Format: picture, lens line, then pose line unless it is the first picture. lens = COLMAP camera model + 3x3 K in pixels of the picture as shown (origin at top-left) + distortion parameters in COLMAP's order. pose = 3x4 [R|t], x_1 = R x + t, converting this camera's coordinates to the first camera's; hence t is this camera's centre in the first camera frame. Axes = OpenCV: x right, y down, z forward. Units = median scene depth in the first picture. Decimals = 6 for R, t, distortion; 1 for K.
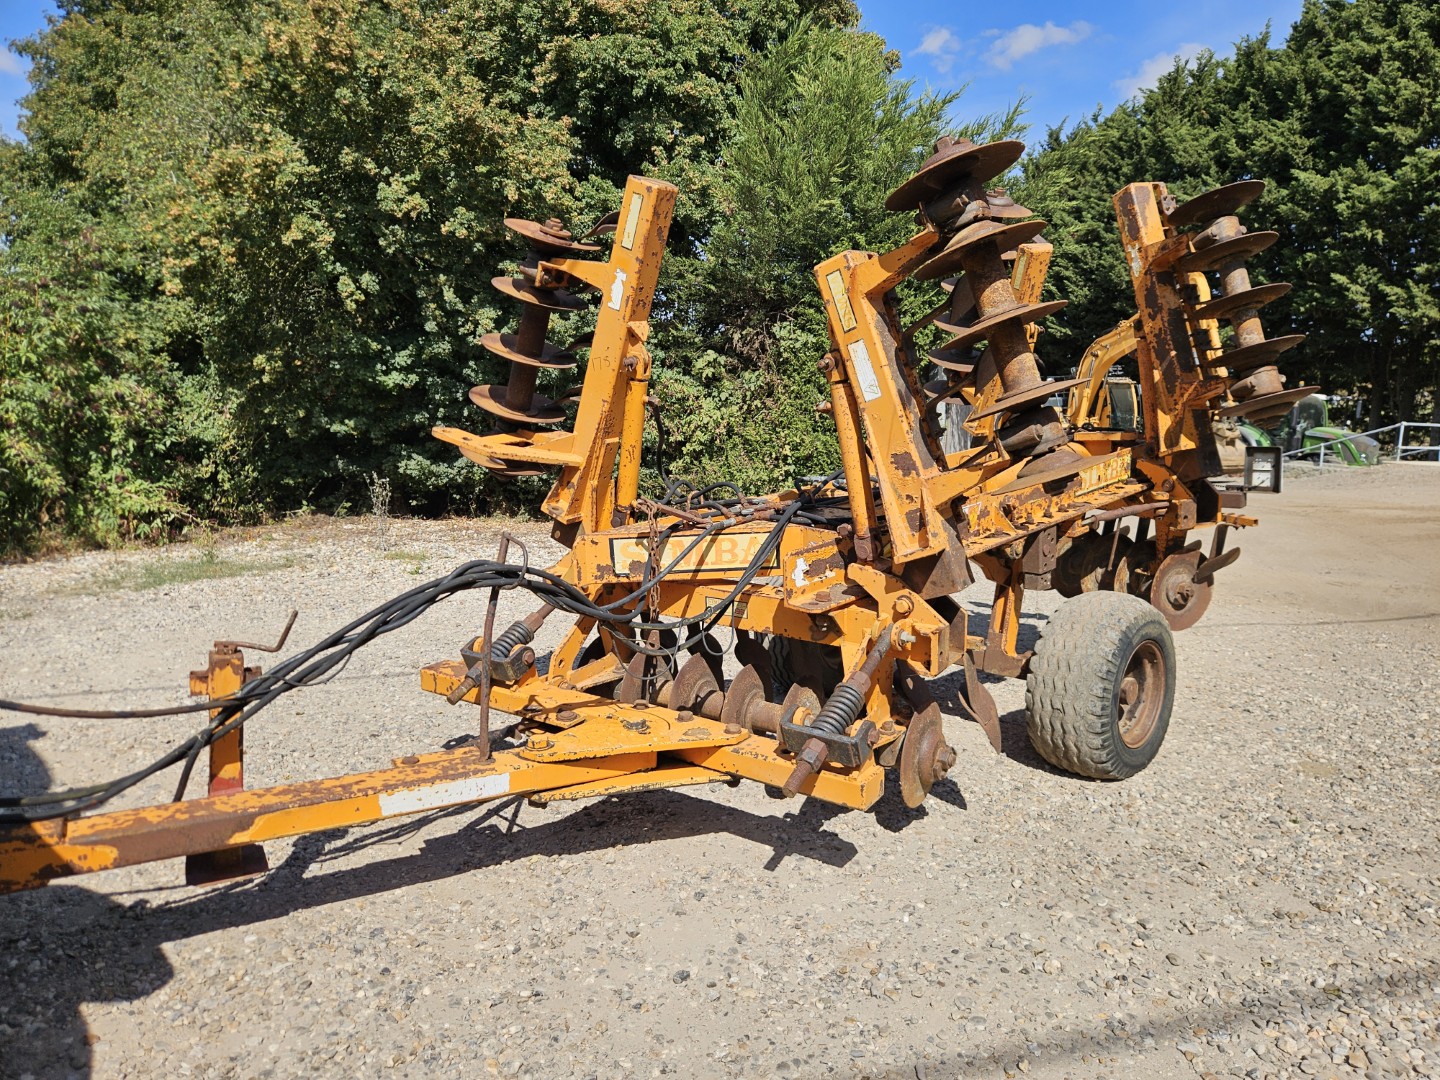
lens RADIAL K [[965.0, 0, 718.4], [0, 965.0, 535.9], [0, 0, 1]] dist [0.063240, -0.047727]
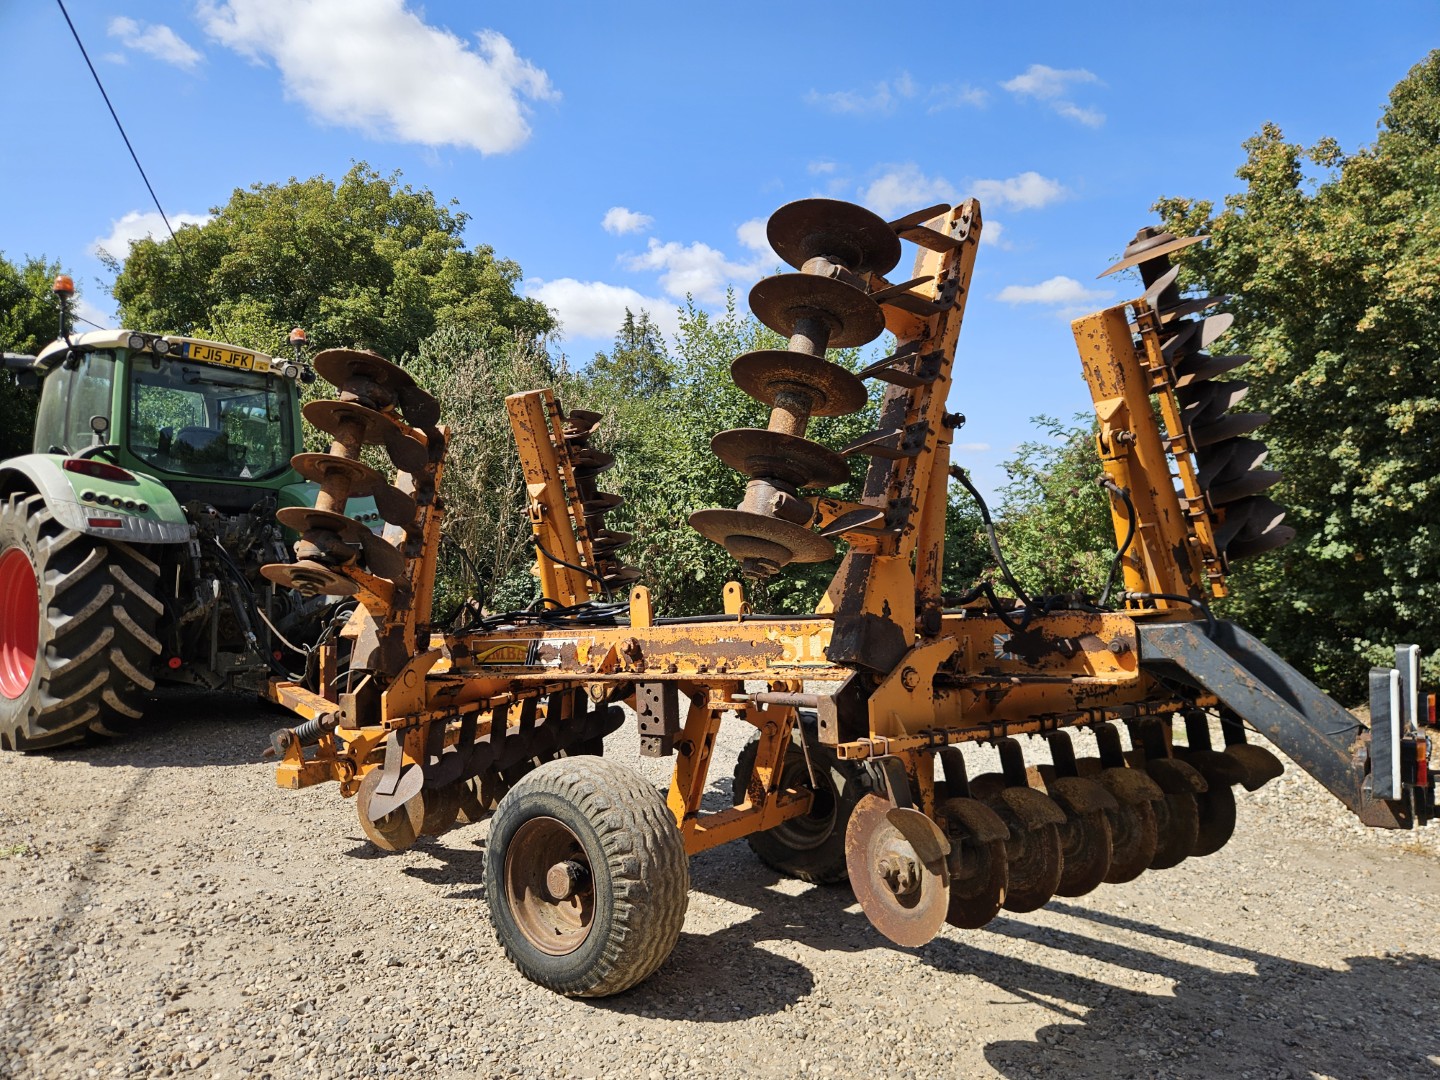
lens RADIAL K [[965.0, 0, 725.8], [0, 965.0, 542.8], [0, 0, 1]] dist [0.063240, -0.047727]
pose [[0.163734, -0.011831, -0.986434, 0.471590], [-0.170206, 0.984594, -0.040061, -0.042787], [0.971710, 0.174456, 0.159197, 0.353246]]
